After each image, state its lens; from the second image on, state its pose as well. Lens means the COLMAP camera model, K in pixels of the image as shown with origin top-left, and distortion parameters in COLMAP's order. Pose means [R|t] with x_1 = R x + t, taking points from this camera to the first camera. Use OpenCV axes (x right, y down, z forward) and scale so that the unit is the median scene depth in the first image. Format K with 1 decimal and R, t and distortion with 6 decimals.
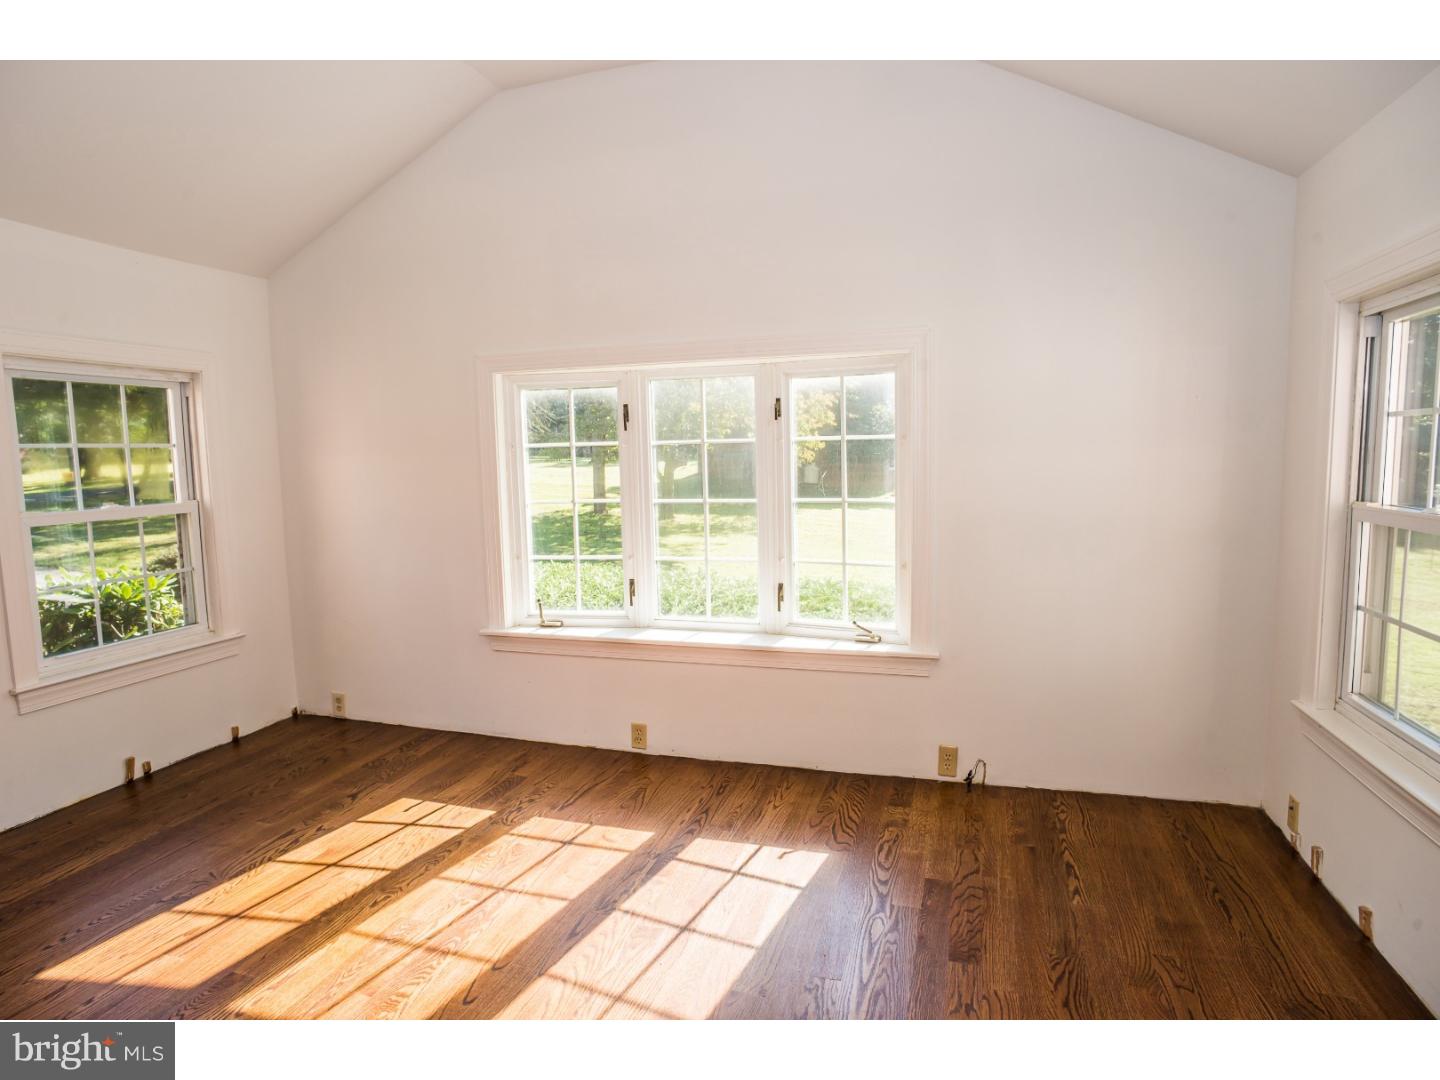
lens RADIAL K [[820.5, 0, 725.2], [0, 820.5, 541.2], [0, 0, 1]] dist [-0.044807, 0.004890]
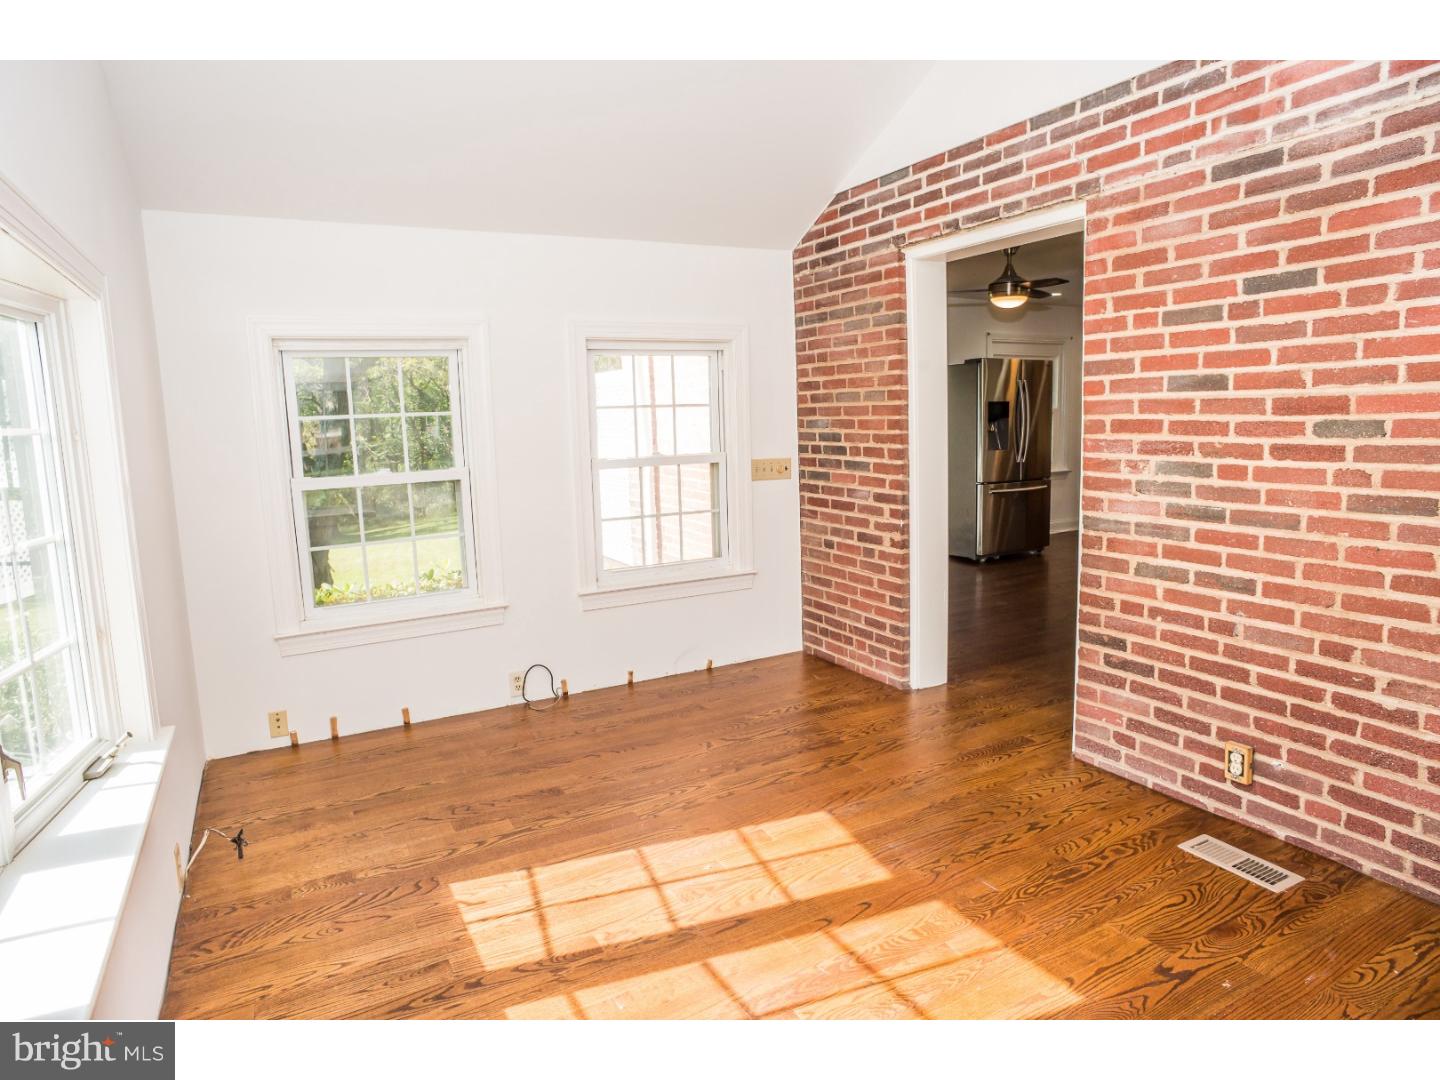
lens RADIAL K [[820.5, 0, 723.7], [0, 820.5, 540.6], [0, 0, 1]] dist [-0.044807, 0.004890]
pose [[-0.718071, -0.057275, 0.693609, -0.690882], [0.119179, 0.971768, 0.203626, -0.126548], [-0.685690, 0.228881, -0.690972, 1.339377]]
